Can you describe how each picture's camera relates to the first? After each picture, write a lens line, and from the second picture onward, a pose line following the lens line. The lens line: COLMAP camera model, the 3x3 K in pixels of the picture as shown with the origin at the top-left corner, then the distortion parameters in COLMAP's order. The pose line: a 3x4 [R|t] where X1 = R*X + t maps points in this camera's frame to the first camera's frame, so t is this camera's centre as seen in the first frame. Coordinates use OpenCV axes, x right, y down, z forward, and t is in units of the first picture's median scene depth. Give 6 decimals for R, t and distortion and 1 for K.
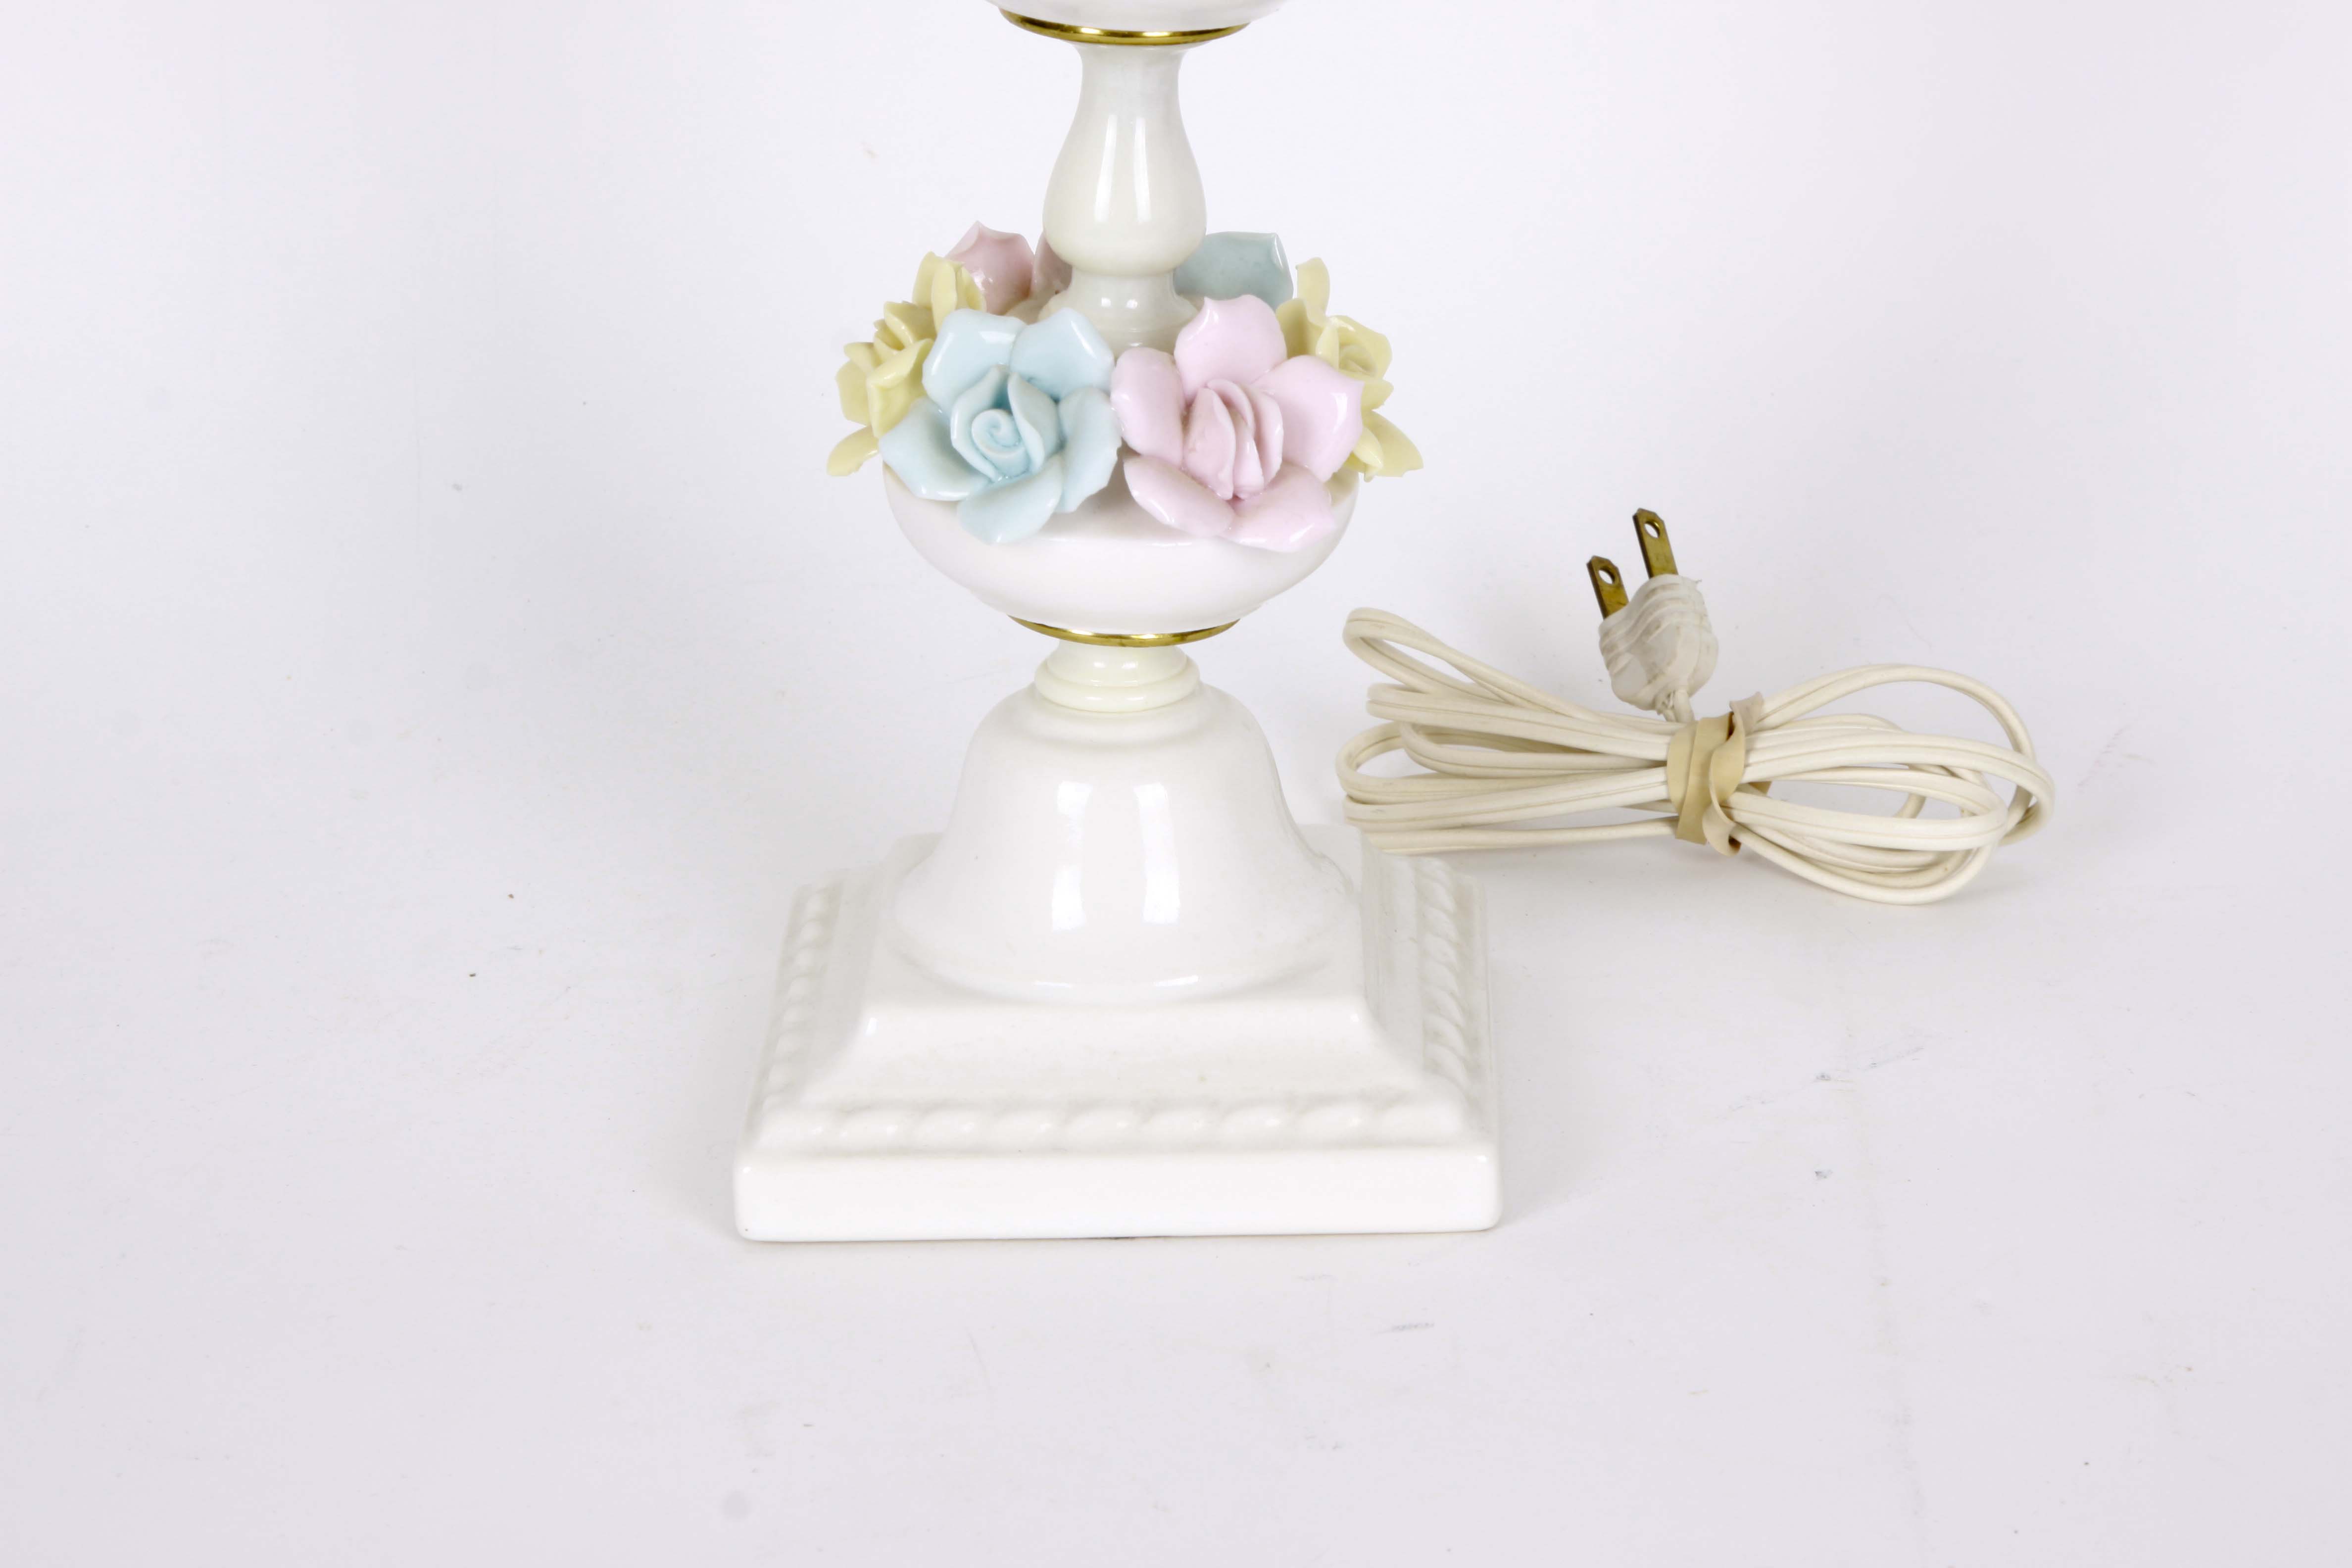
lens RADIAL K [[6649.3, 0, 1176.0], [0, 6649.3, 784.0], [0, 0, 1]] dist [0.213115, 0.660021]
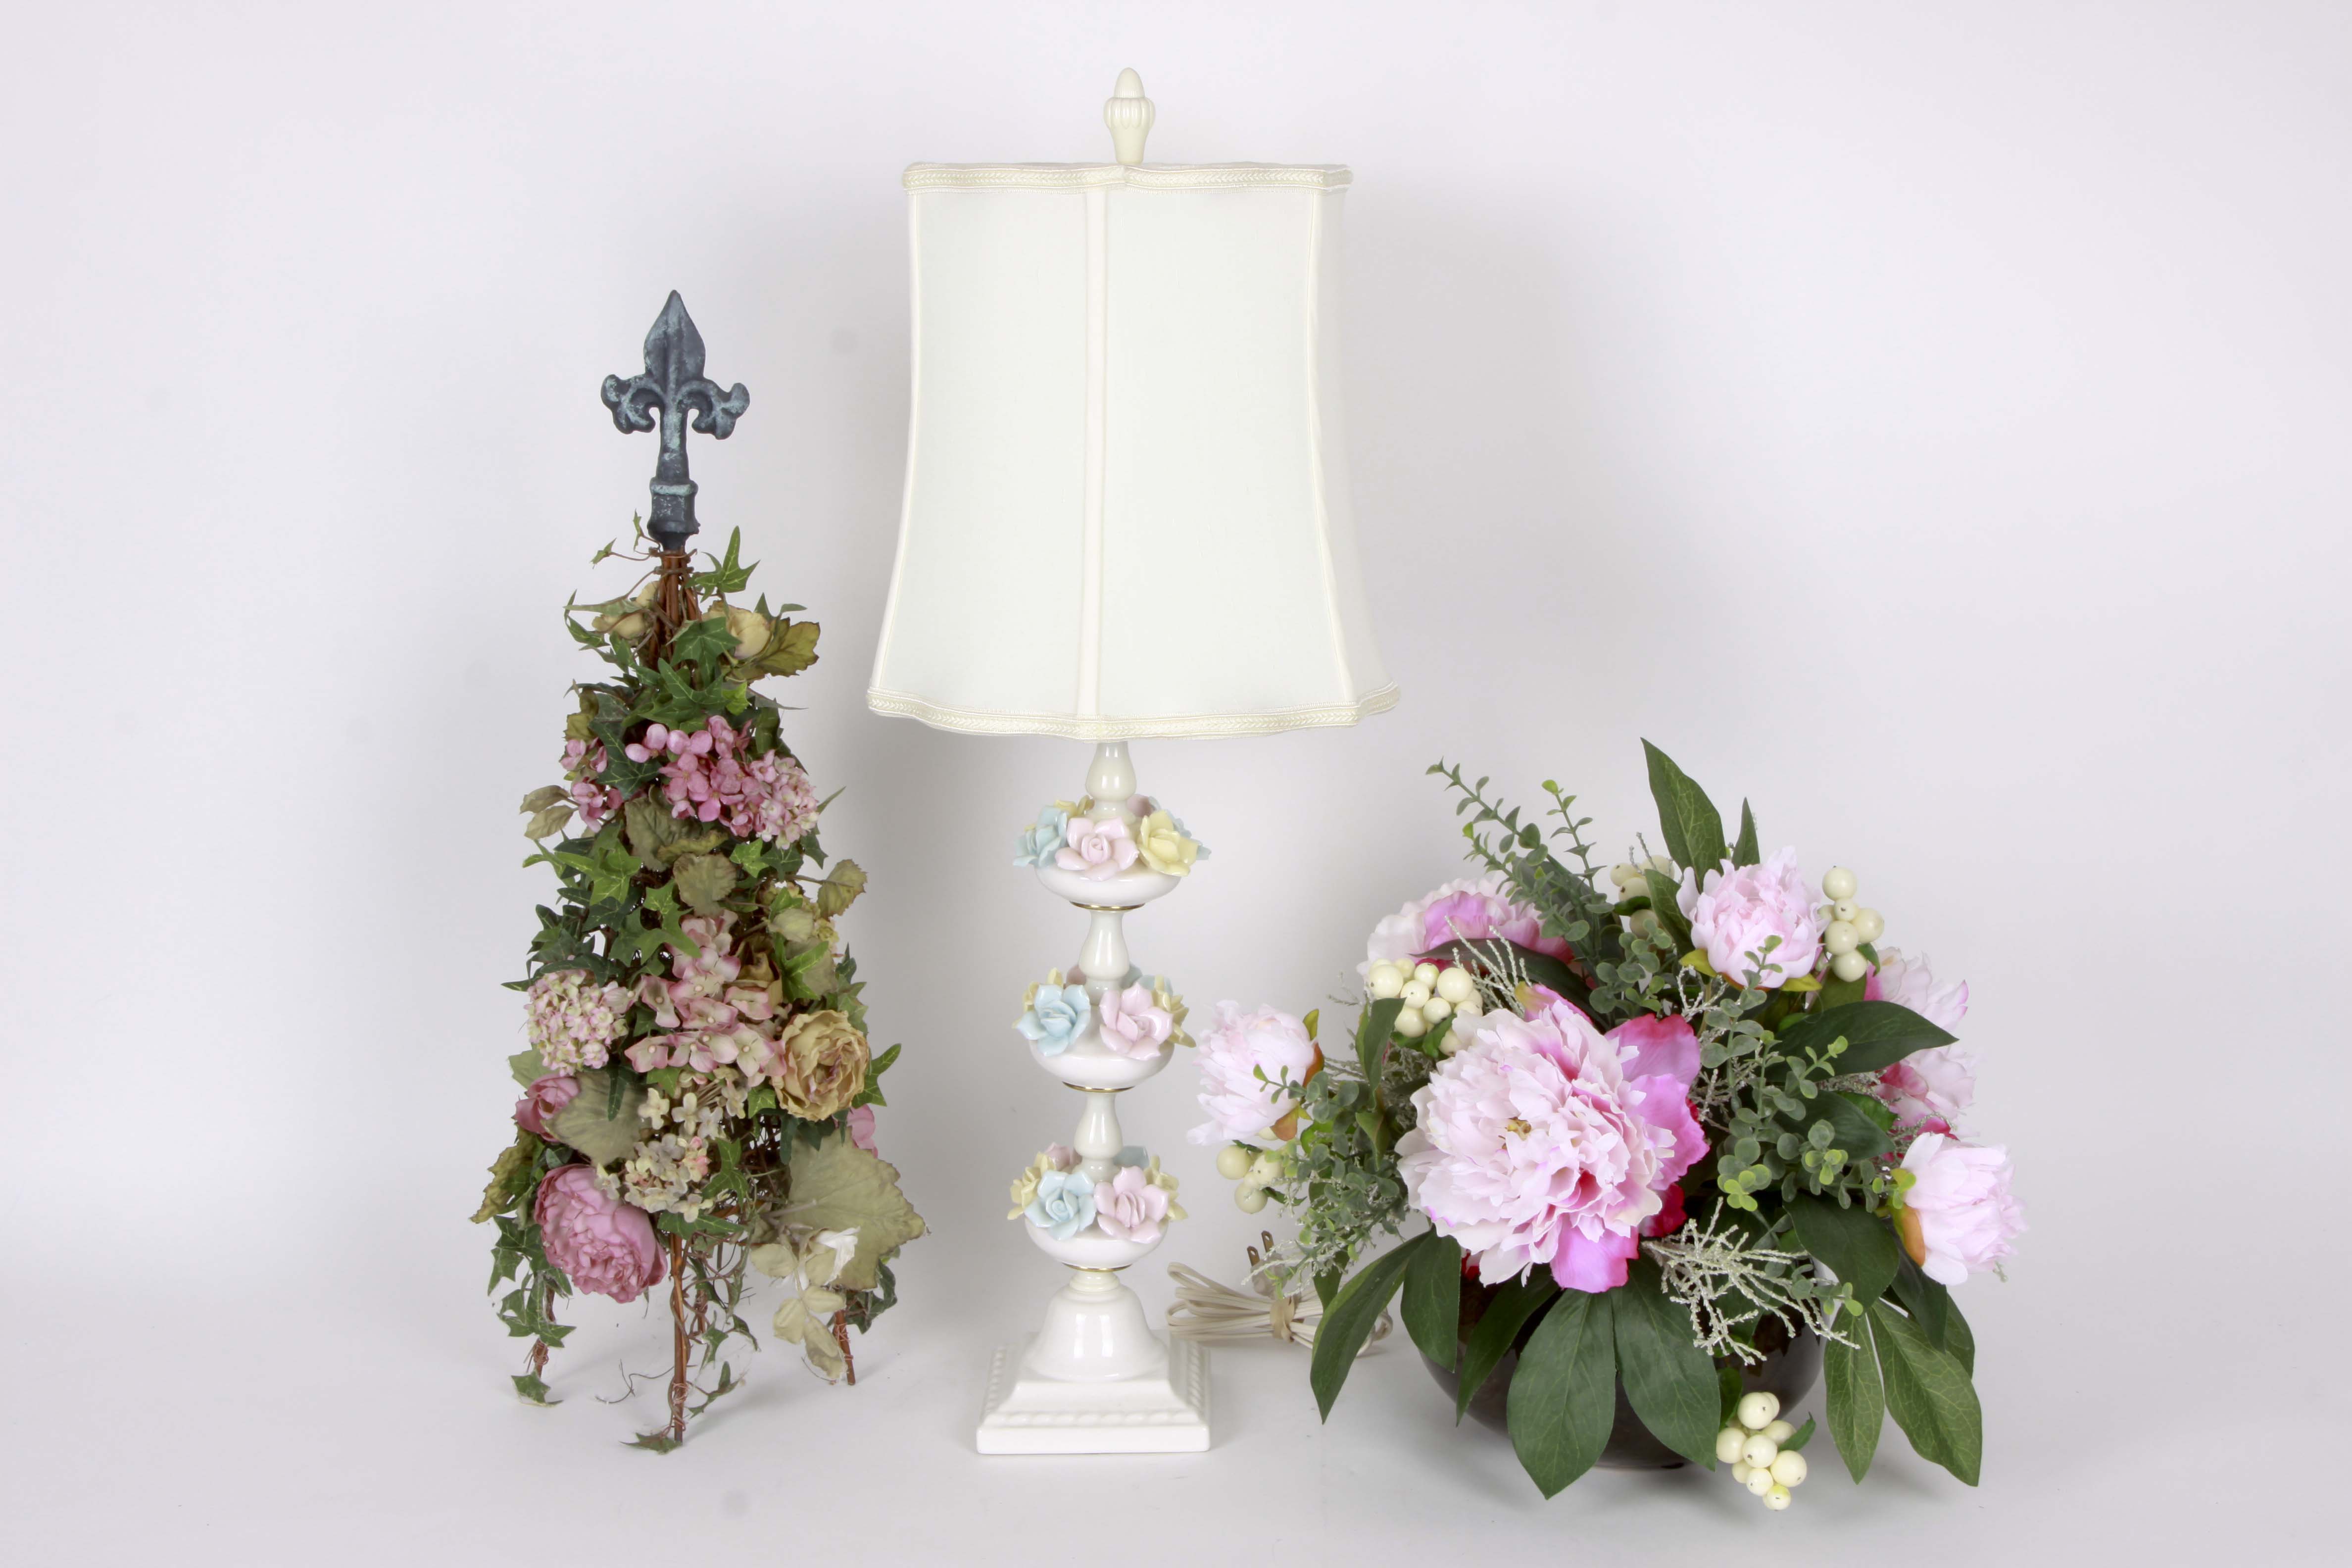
lens RADIAL K [[4261.1, 0, 1176.0], [0, 4261.1, 784.0], [0, 0, 1]] dist [0.136630, 0.130796]
pose [[0.999956, 0.008418, 0.004028, 0.020665], [-0.007756, 0.989710, -0.142877, 0.041701], [-0.005190, 0.142840, 0.989732, -1.125043]]
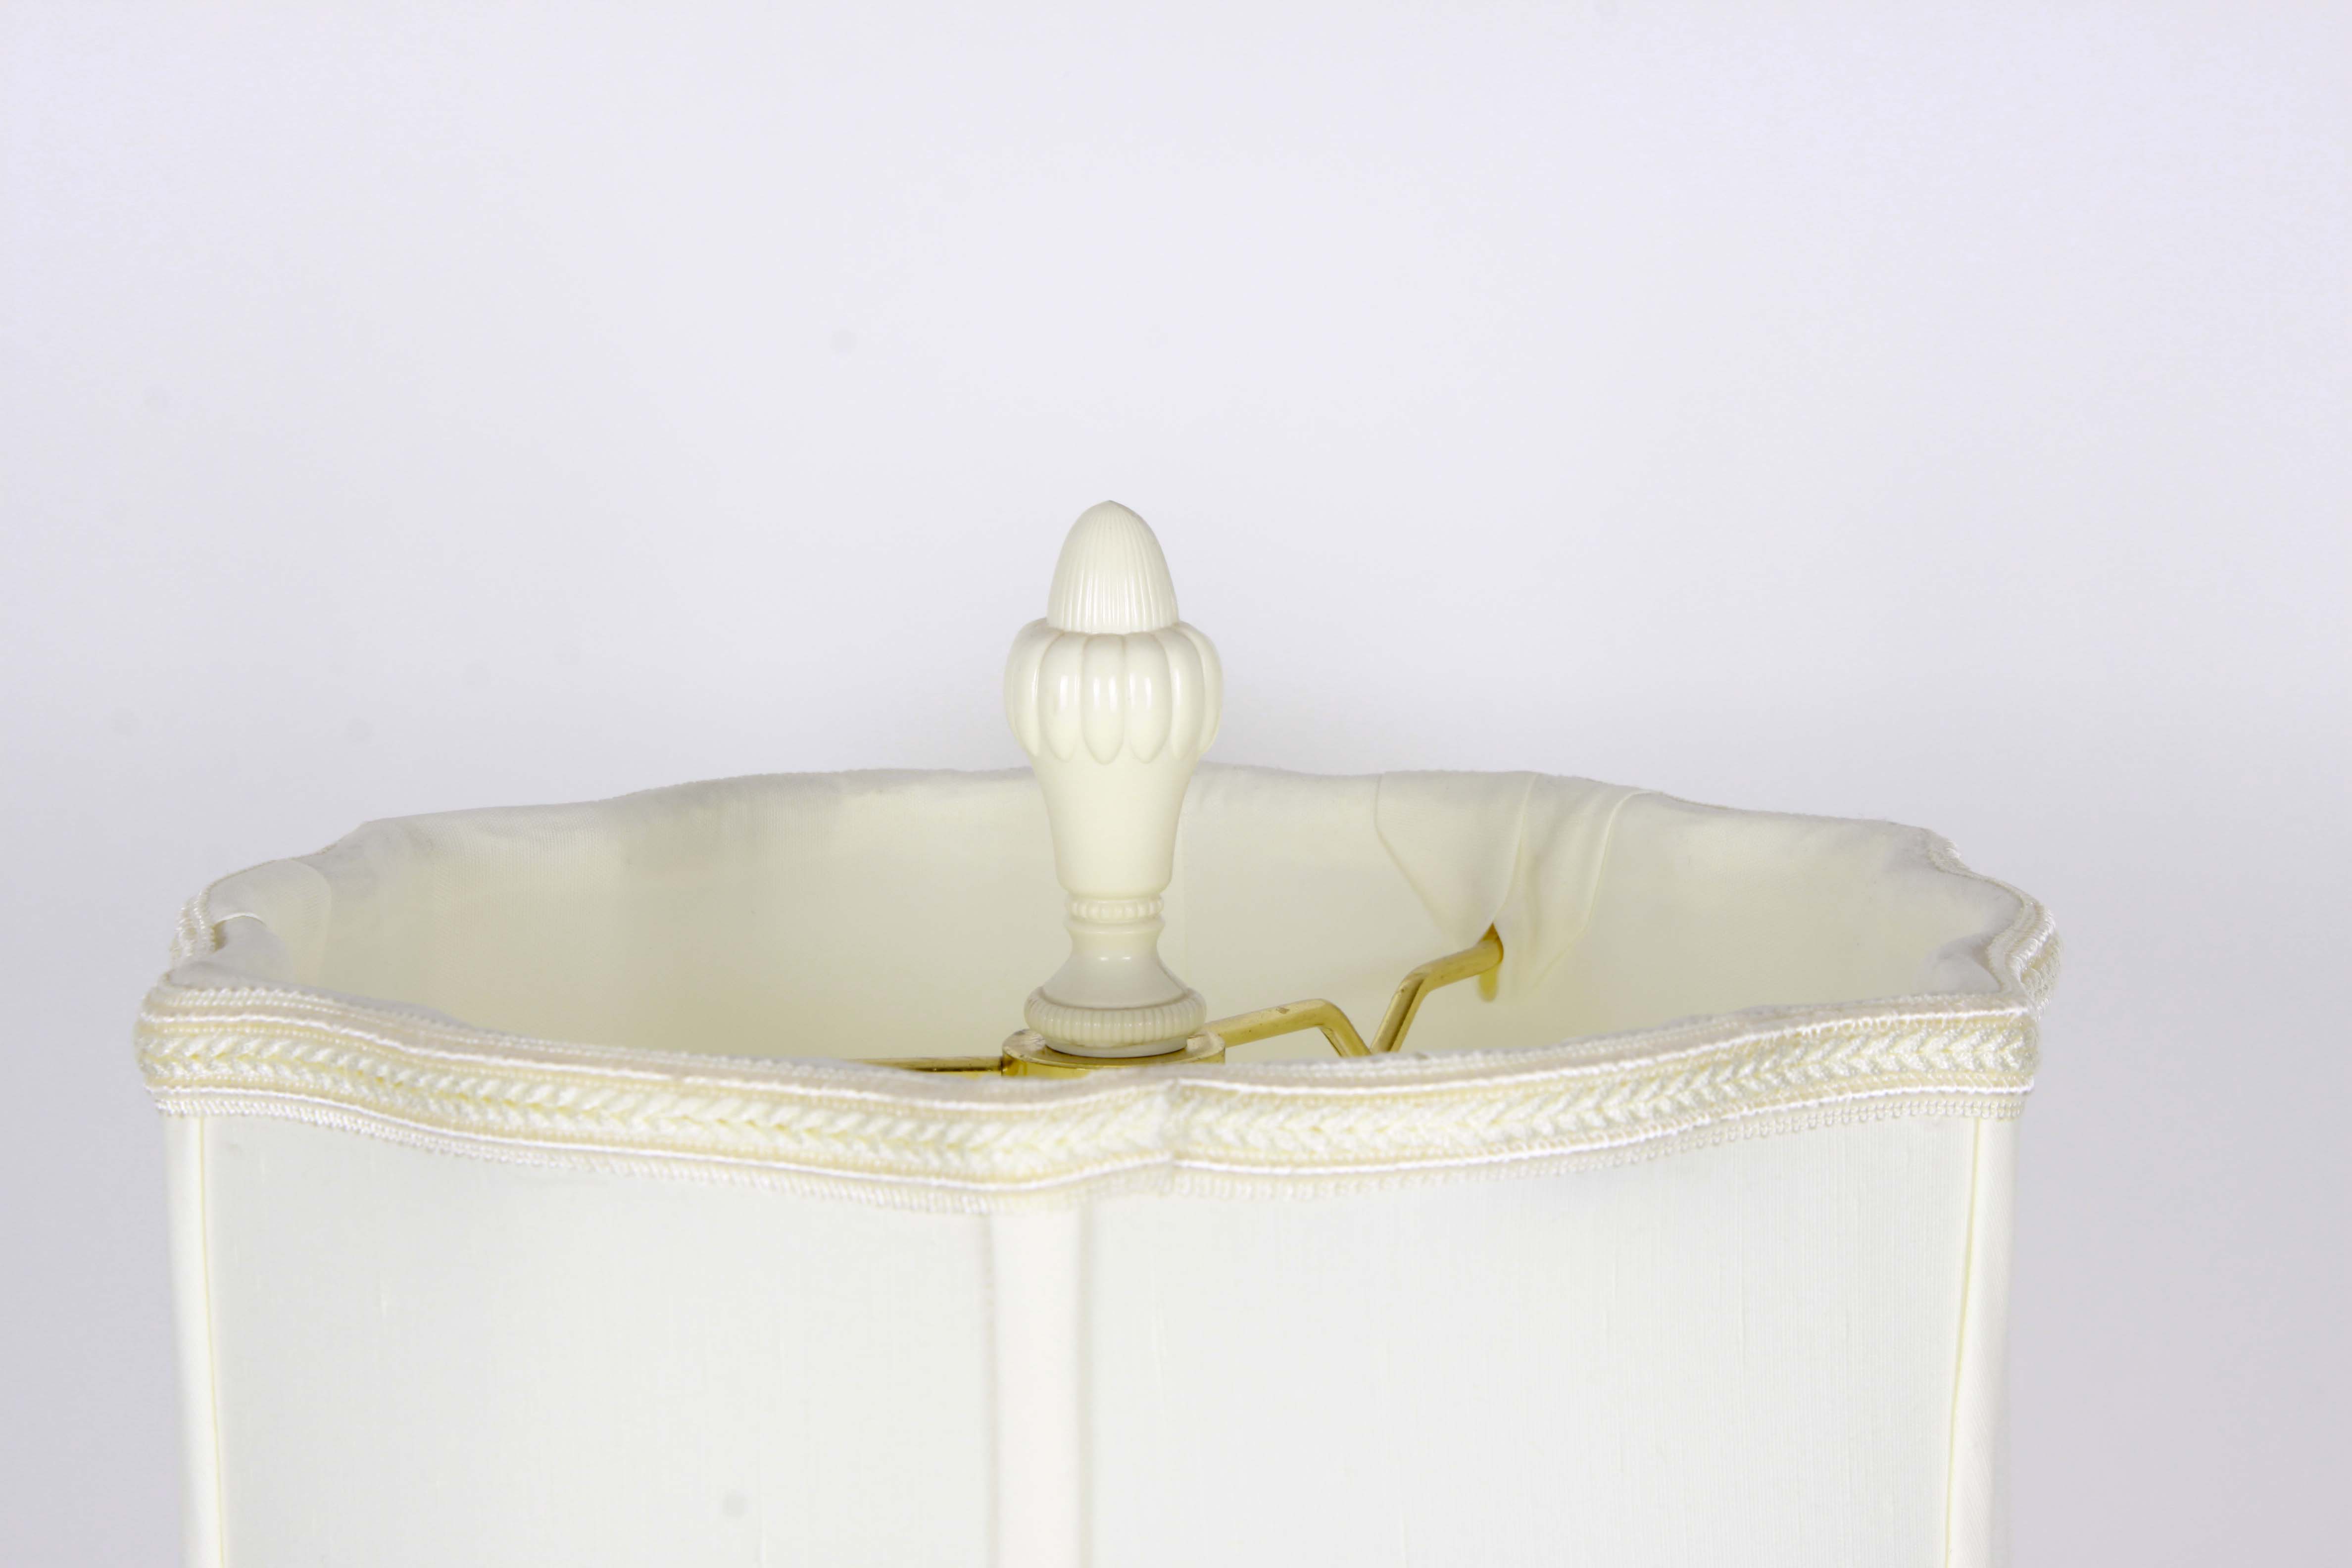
lens RADIAL K [[5834.8, 0, 1176.0], [0, 5834.8, 784.0], [0, 0, 1]] dist [0.096670, 0.211279]
pose [[0.997346, -0.006508, 0.072517, -0.036910], [0.016163, 0.990935, -0.133368, -0.465168], [-0.070991, 0.134186, 0.988410, 0.190703]]
